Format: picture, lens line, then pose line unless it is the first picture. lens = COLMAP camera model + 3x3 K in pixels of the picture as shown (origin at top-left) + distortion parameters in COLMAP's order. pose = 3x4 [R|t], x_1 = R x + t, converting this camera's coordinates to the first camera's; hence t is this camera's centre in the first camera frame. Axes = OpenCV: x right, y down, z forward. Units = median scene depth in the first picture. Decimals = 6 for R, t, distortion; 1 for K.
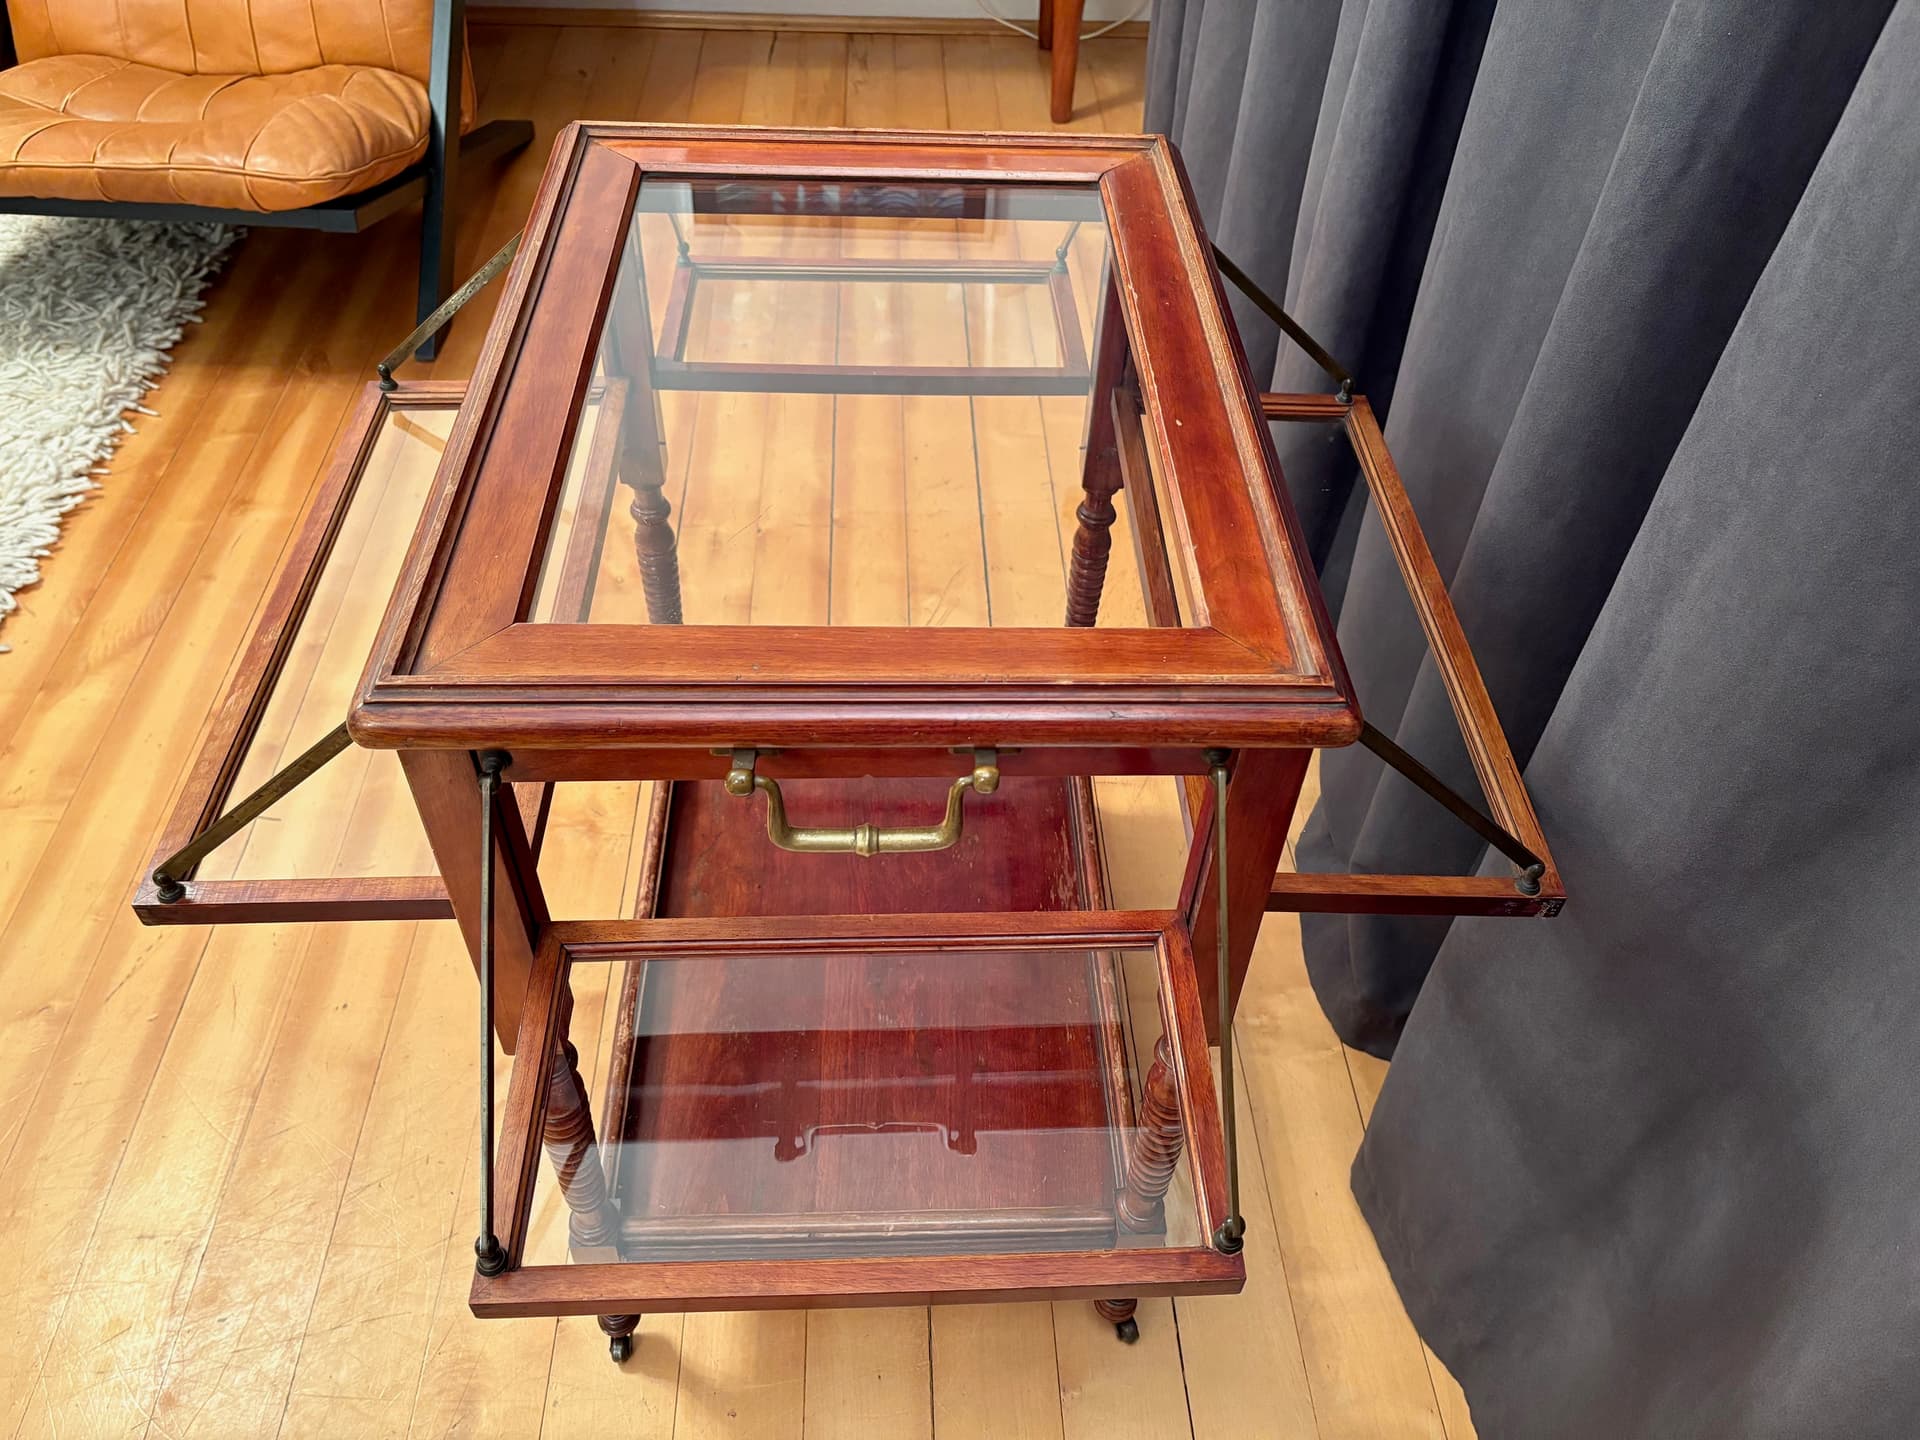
lens RADIAL K [[1433.2, 0, 960.0], [0, 1433.2, 720.0], [0, 0, 1]] dist [0.184454, -0.465605]
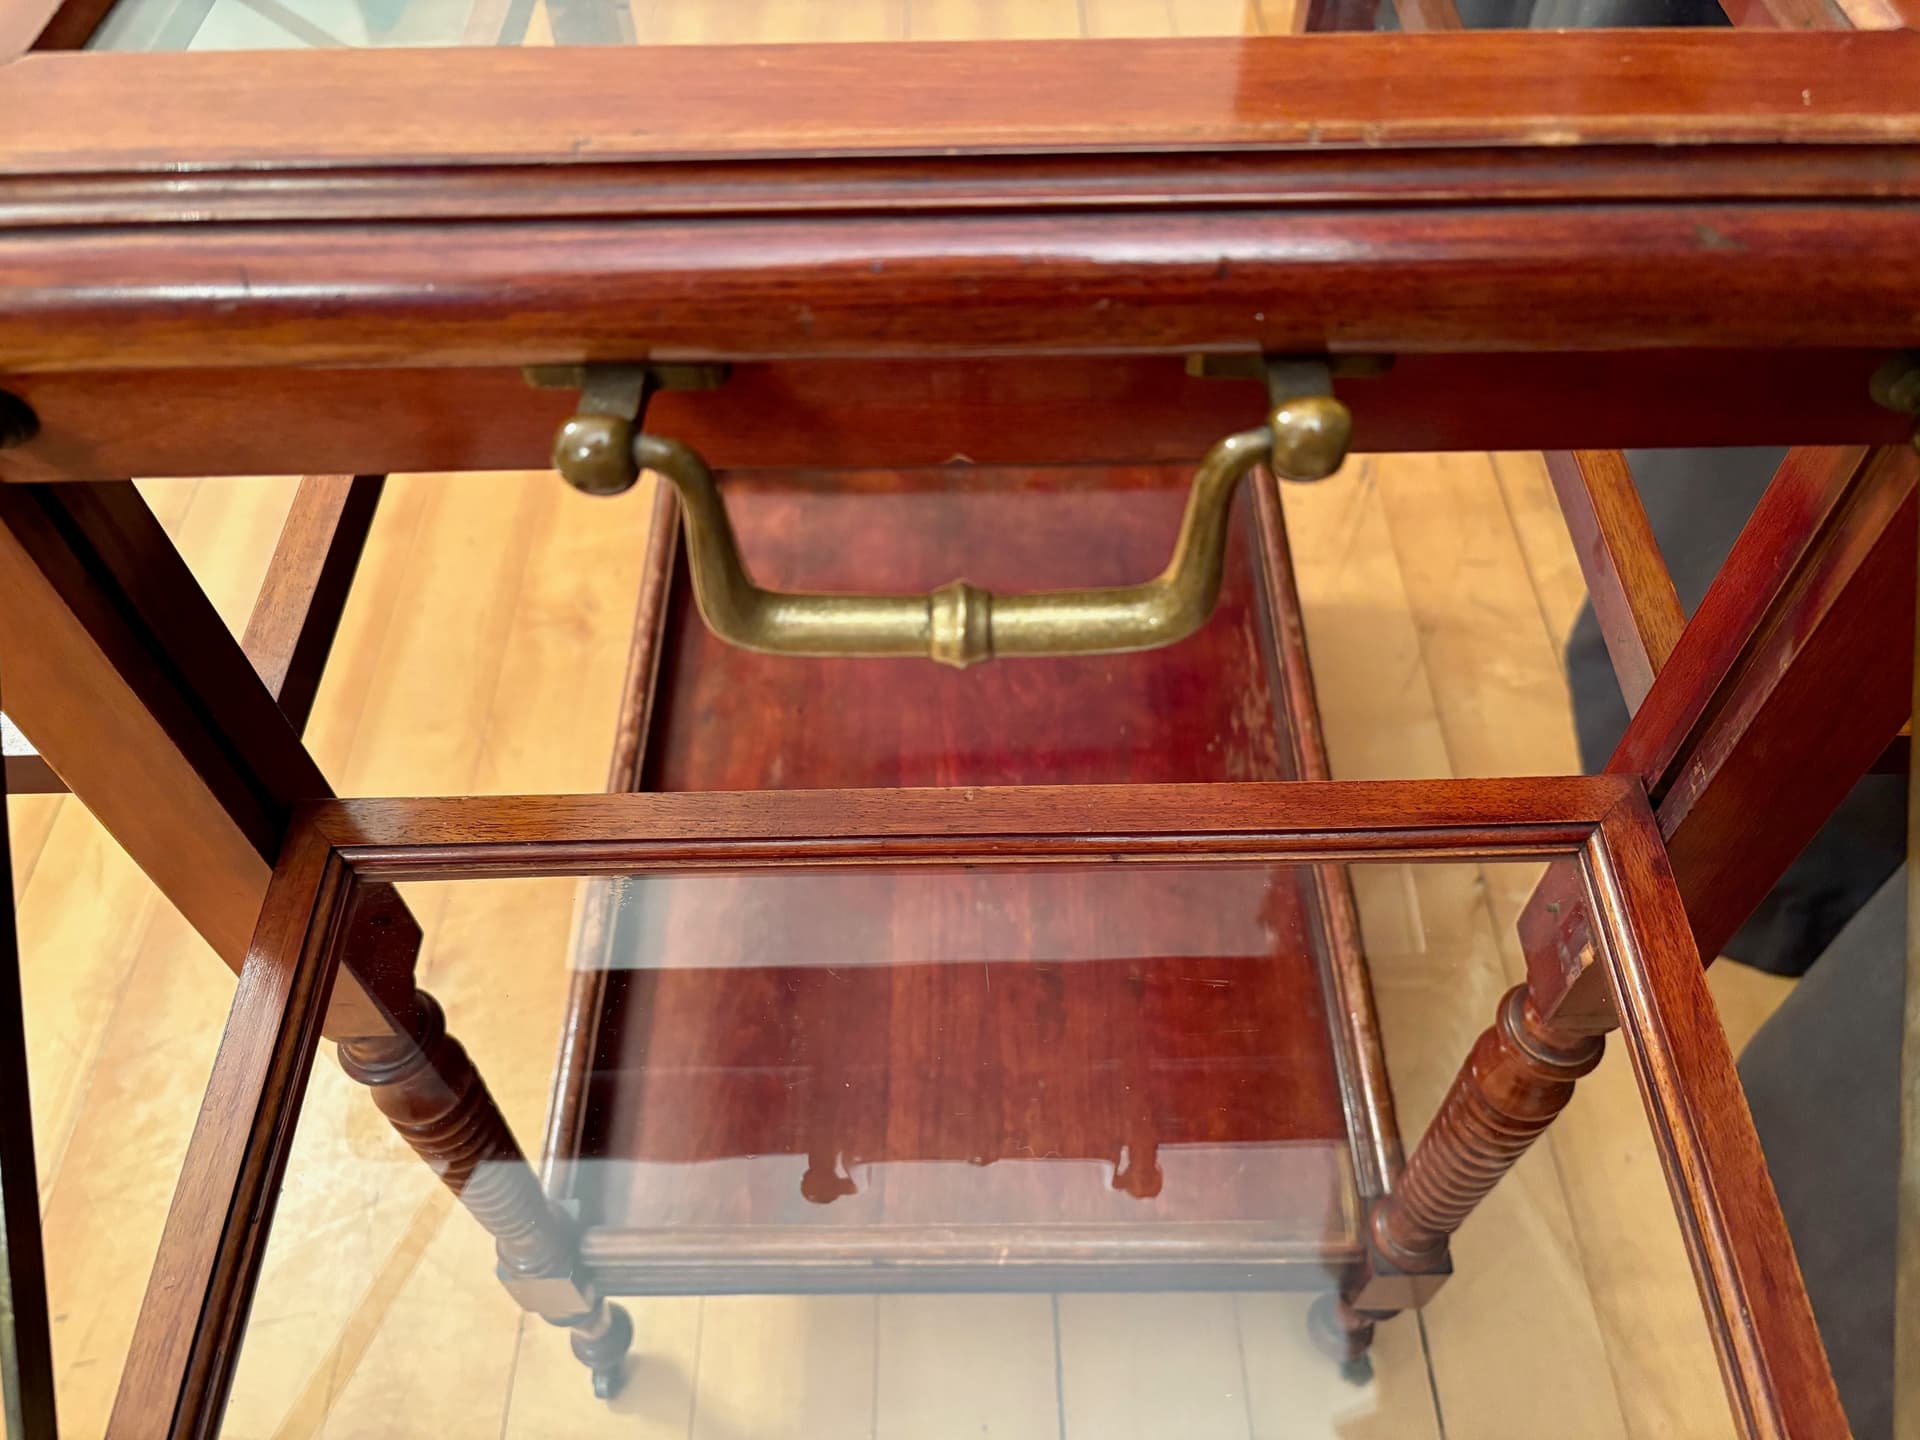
lens RADIAL K [[1470.3, 0, 968.6], [0, 1470.3, 713.7], [0, 0, 1]] dist [0.028026, -0.030515]
pose [[0.998535, -0.003610, -0.053995, -0.030441], [0.010462, 0.991827, 0.127164, 0.042165], [0.053095, -0.127543, 0.990411, 0.446925]]
